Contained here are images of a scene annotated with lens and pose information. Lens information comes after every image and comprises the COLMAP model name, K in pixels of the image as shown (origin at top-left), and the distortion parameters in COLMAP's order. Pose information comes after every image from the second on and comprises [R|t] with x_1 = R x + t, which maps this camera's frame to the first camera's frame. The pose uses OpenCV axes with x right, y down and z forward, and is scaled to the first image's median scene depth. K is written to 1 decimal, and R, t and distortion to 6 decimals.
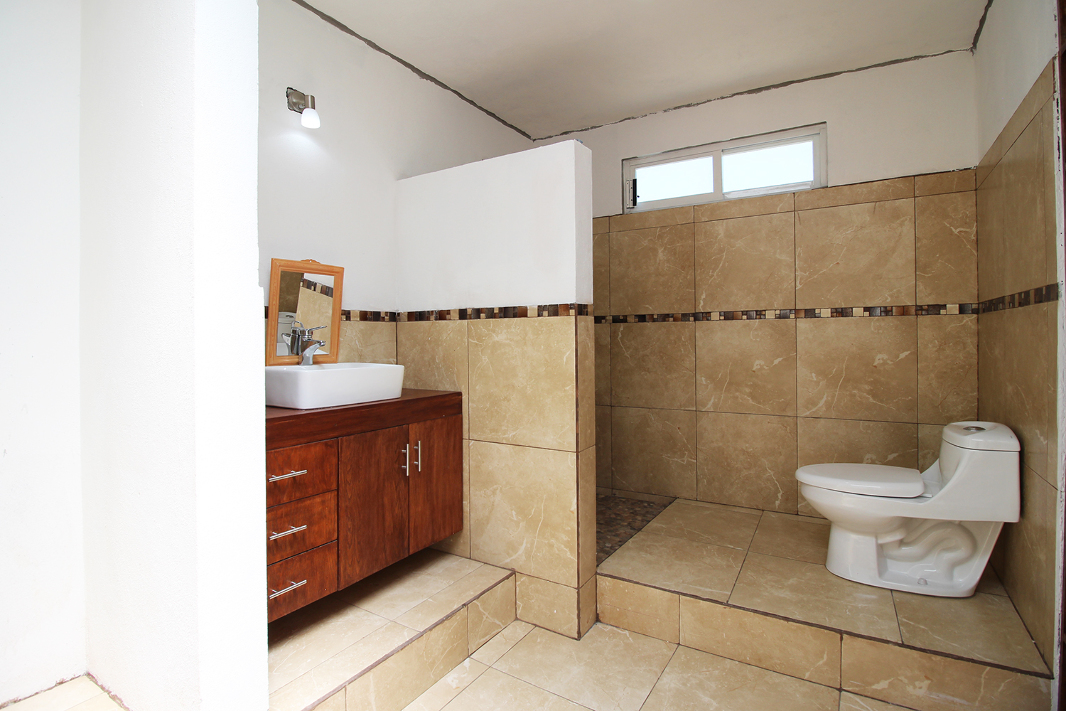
lens RADIAL K [[535.2, 0, 533.9], [0, 535.2, 327.2], [0, 0, 1]] dist [0.001501, 0.000109]
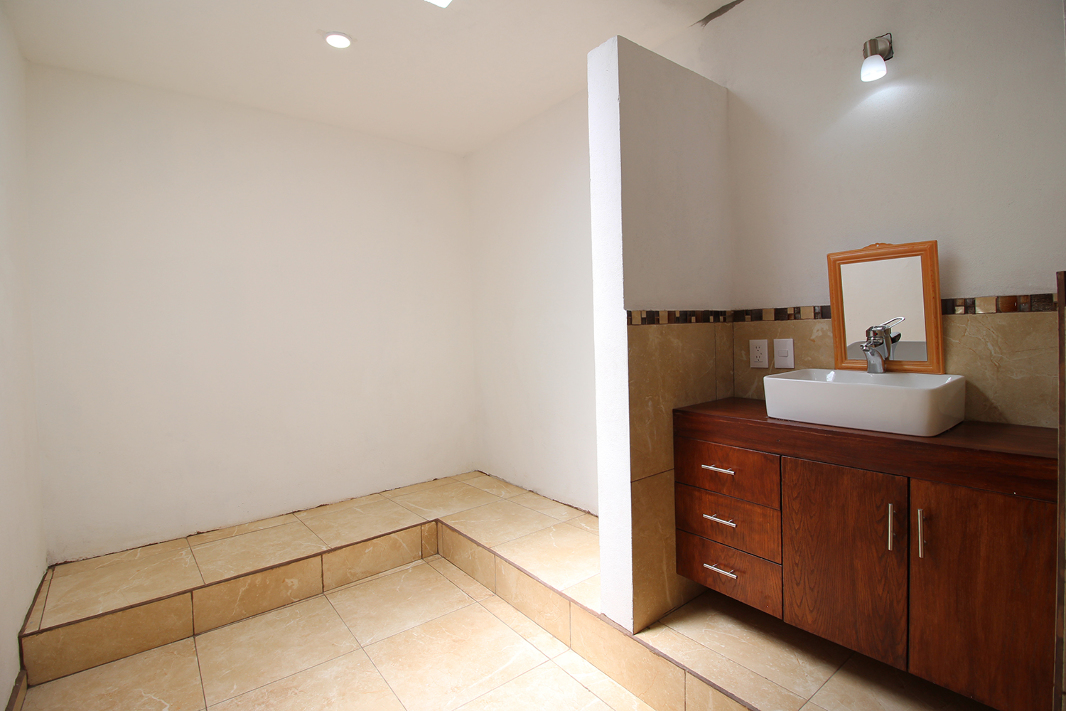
lens RADIAL K [[507.0, 0, 533.7], [0, 507.0, 347.2], [0, 0, 1]] dist [-0.030491, 0.000196]
pose [[-0.352508, 0.044571, -0.934747, 0.538398], [0.043467, 0.998567, 0.031222, -0.017110], [0.934799, -0.029625, -0.353940, 0.885053]]
